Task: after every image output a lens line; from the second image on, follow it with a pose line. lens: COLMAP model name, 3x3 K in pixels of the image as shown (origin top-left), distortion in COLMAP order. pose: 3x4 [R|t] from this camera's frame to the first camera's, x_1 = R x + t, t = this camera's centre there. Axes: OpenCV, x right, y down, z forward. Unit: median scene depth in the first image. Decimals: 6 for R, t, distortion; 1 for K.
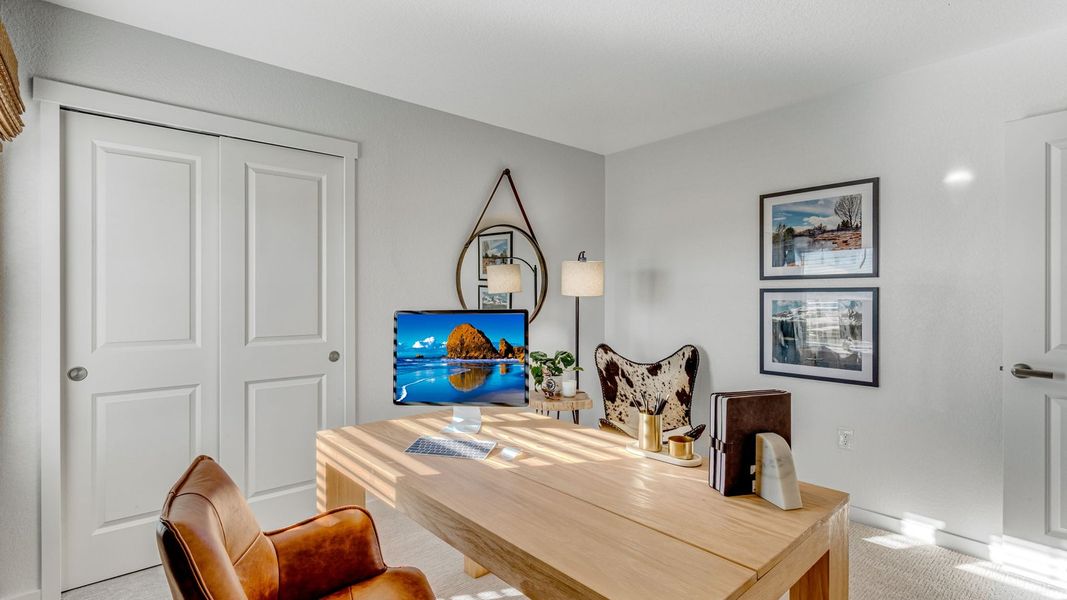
lens RADIAL K [[510.1, 0, 537.6], [0, 510.1, 299.1], [0, 0, 1]] dist [-0.003292, -0.000576]
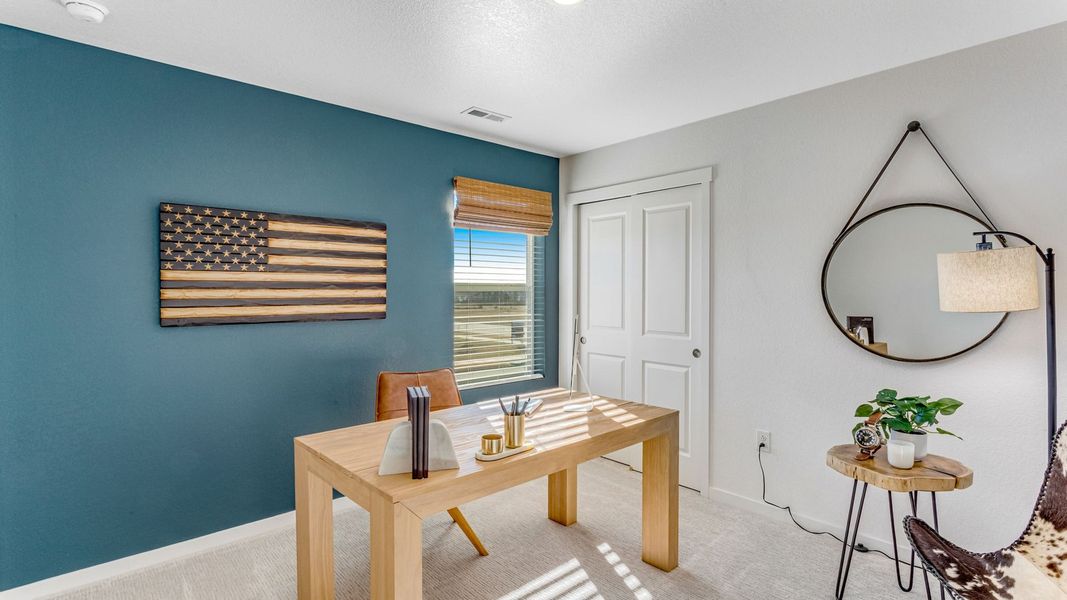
lens RADIAL K [[510.1, 0, 537.6], [0, 510.1, 299.1], [0, 0, 1]] dist [-0.003292, -0.000576]
pose [[0.018335, 0.018268, -0.999665, 0.799686], [-0.000901, 0.999833, 0.018255, -0.035807], [0.999831, 0.000566, 0.018349, 0.618645]]
